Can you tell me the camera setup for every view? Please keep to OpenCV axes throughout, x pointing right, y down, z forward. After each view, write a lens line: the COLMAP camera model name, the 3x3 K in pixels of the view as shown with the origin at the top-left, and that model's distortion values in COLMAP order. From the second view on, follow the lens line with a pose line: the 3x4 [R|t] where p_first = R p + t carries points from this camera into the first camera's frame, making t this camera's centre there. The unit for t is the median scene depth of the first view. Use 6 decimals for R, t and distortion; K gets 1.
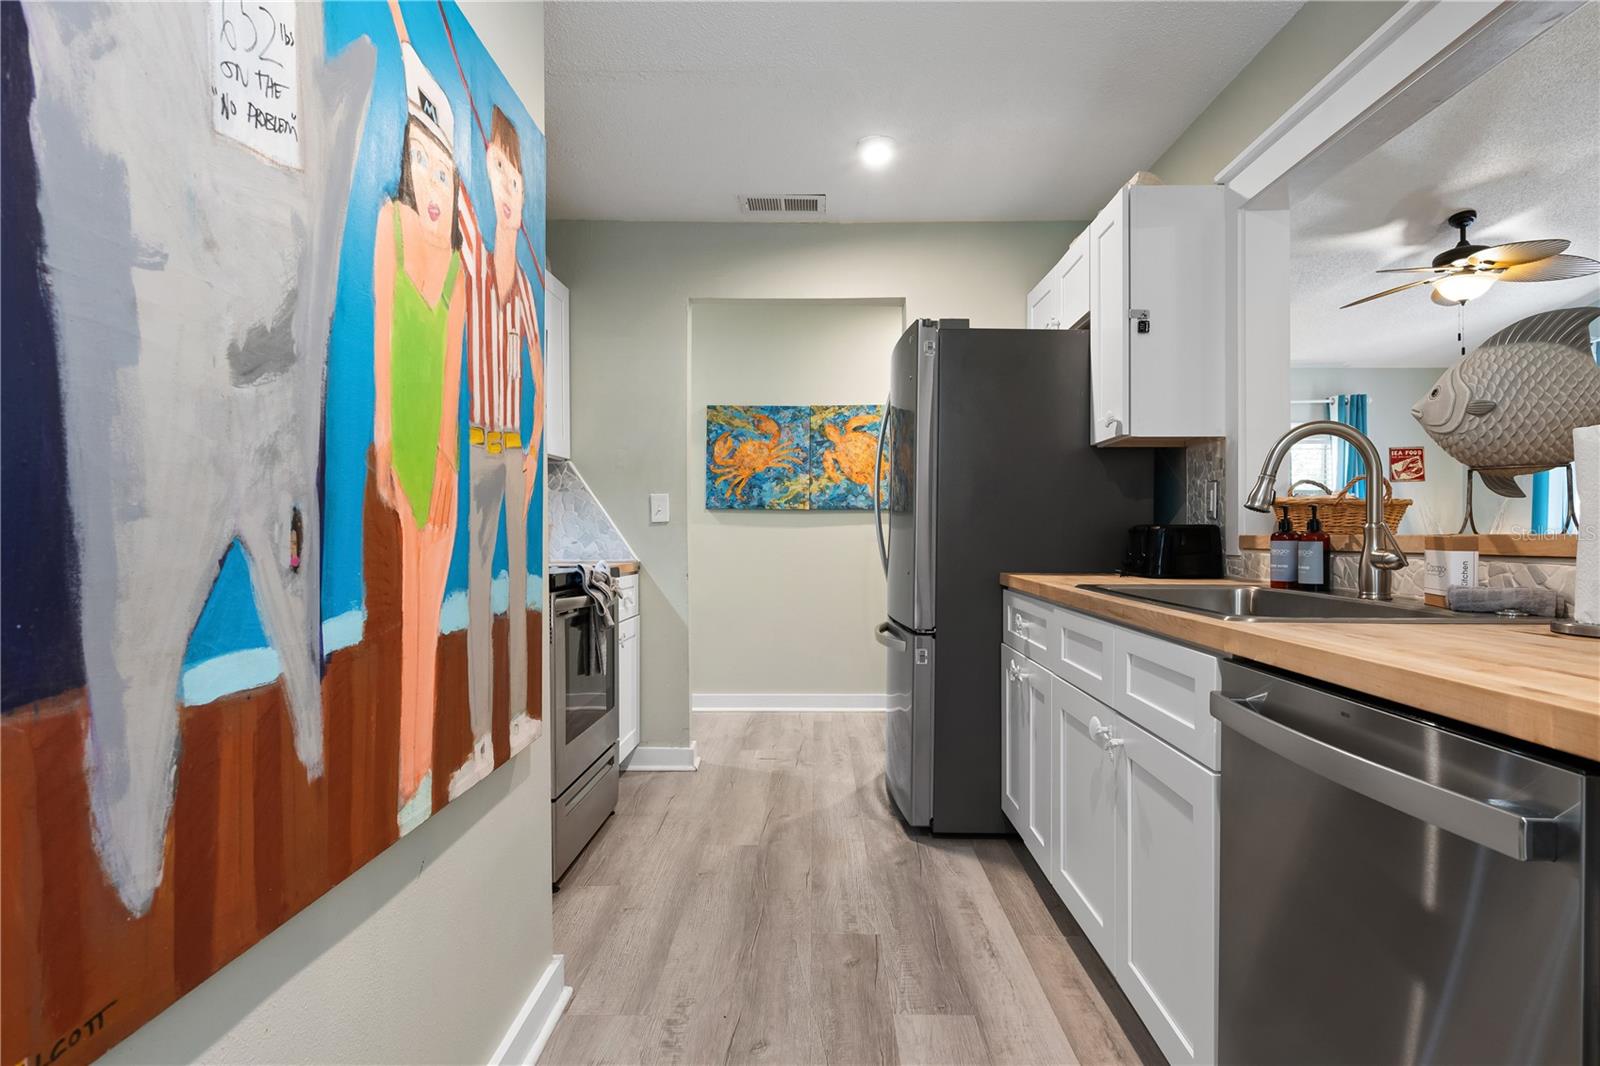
lens RADIAL K [[826.0, 0, 801.4], [0, 826.0, 537.7], [0, 0, 1]] dist [-0.000253, -0.000015]
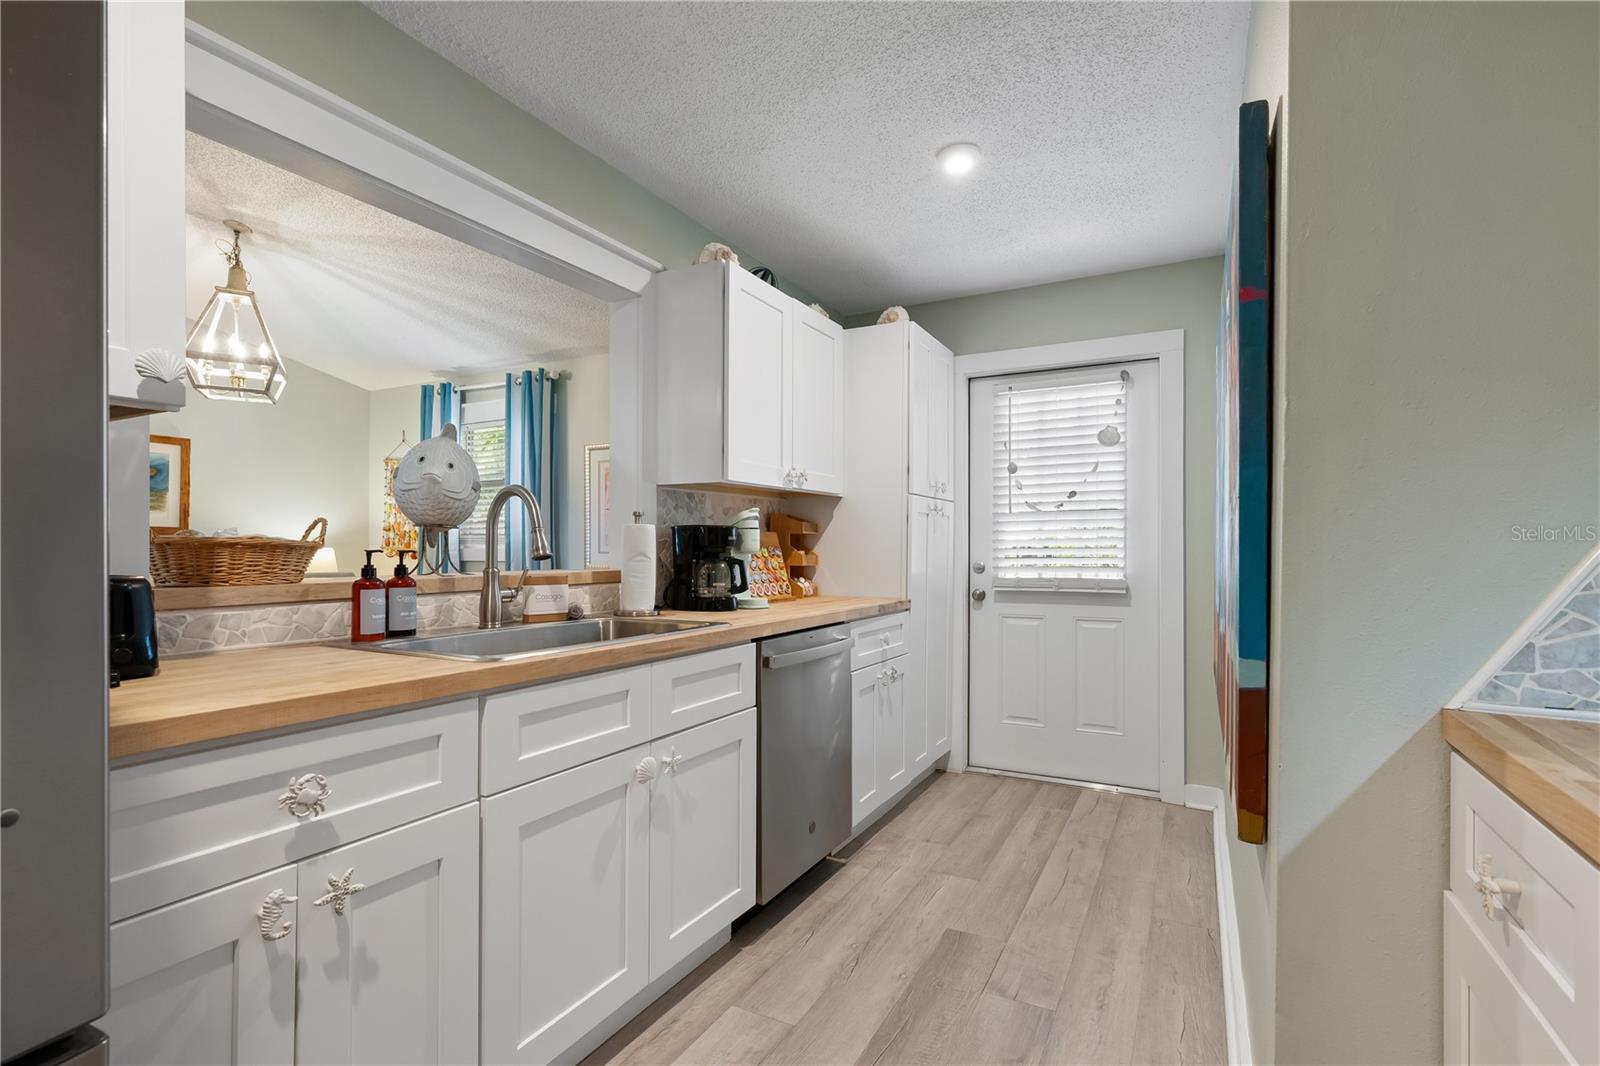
lens RADIAL K [[751.4, 0, 803.5], [0, 751.4, 549.4], [0, 0, 1]] dist [0.009638, 0.000014]
pose [[-0.891885, -0.005542, 0.452229, -0.266118], [-0.001559, 0.999957, 0.009180, -0.059223], [-0.452260, 0.007482, -0.891855, 1.869584]]
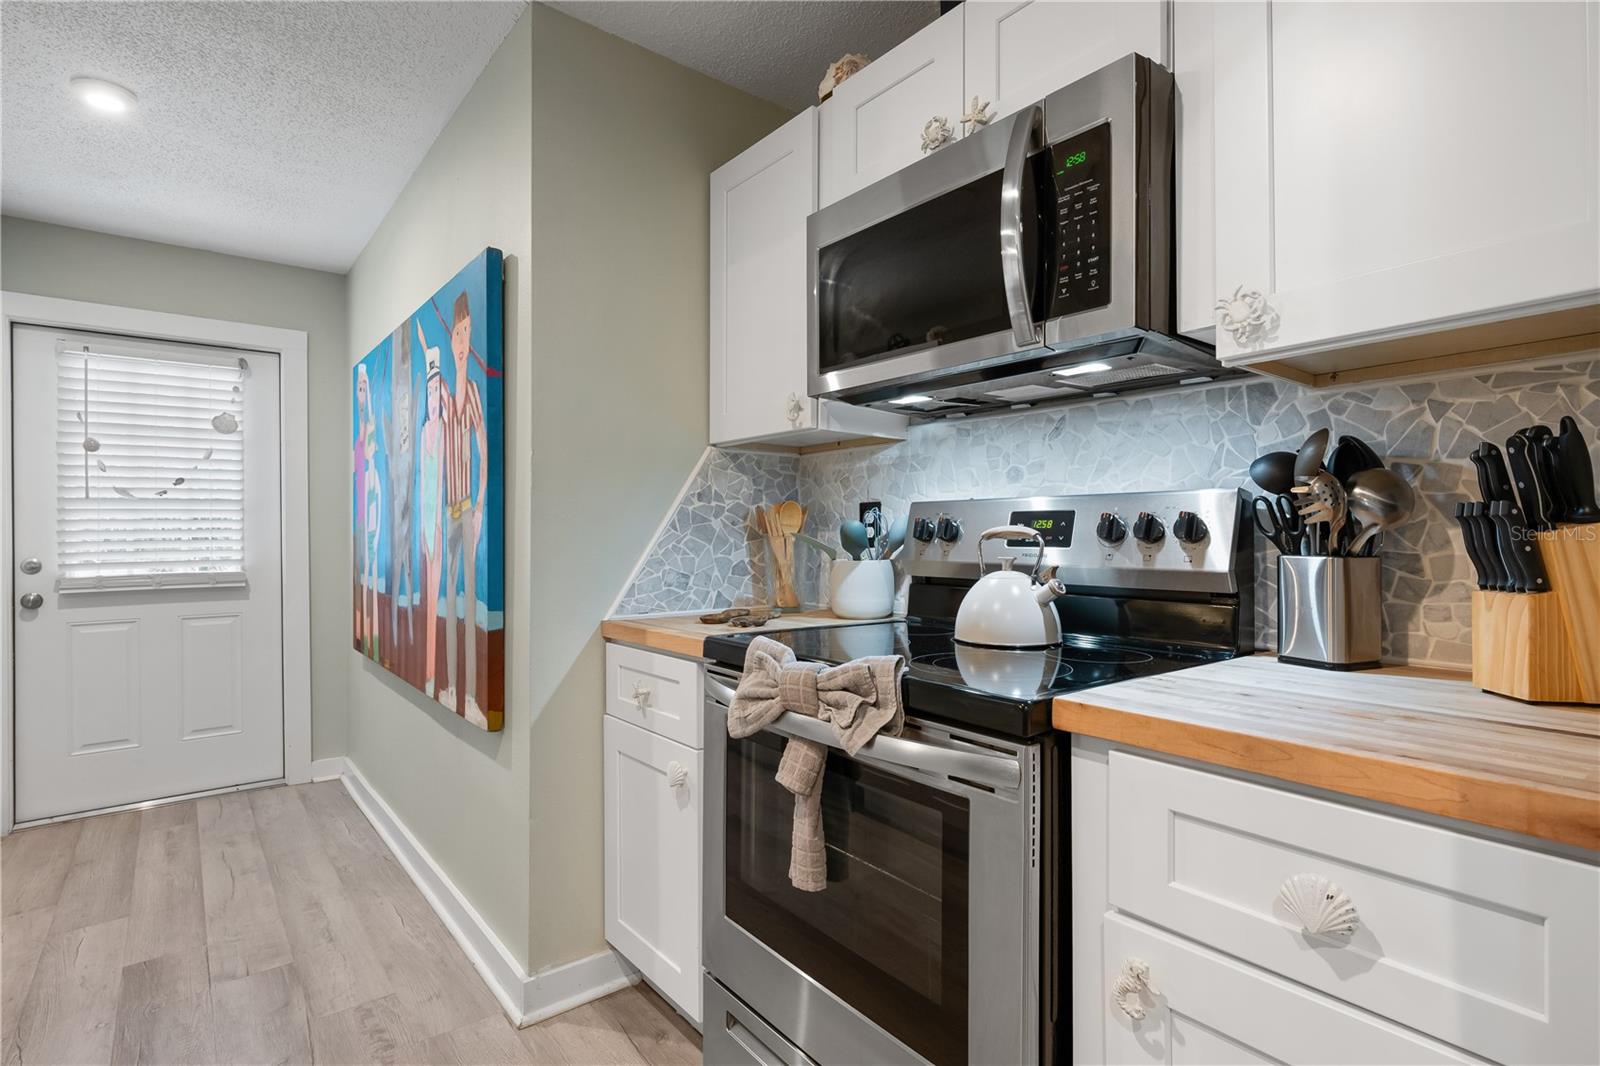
lens RADIAL K [[782.7, 0, 796.4], [0, 782.7, 534.3], [0, 0, 1]] dist [-0.003388, -0.000307]
pose [[-0.776604, 0.001790, -0.629986, 0.065108], [0.000998, 0.999998, 0.001611, -0.061766], [0.629988, 0.000623, -0.776605, 2.206274]]
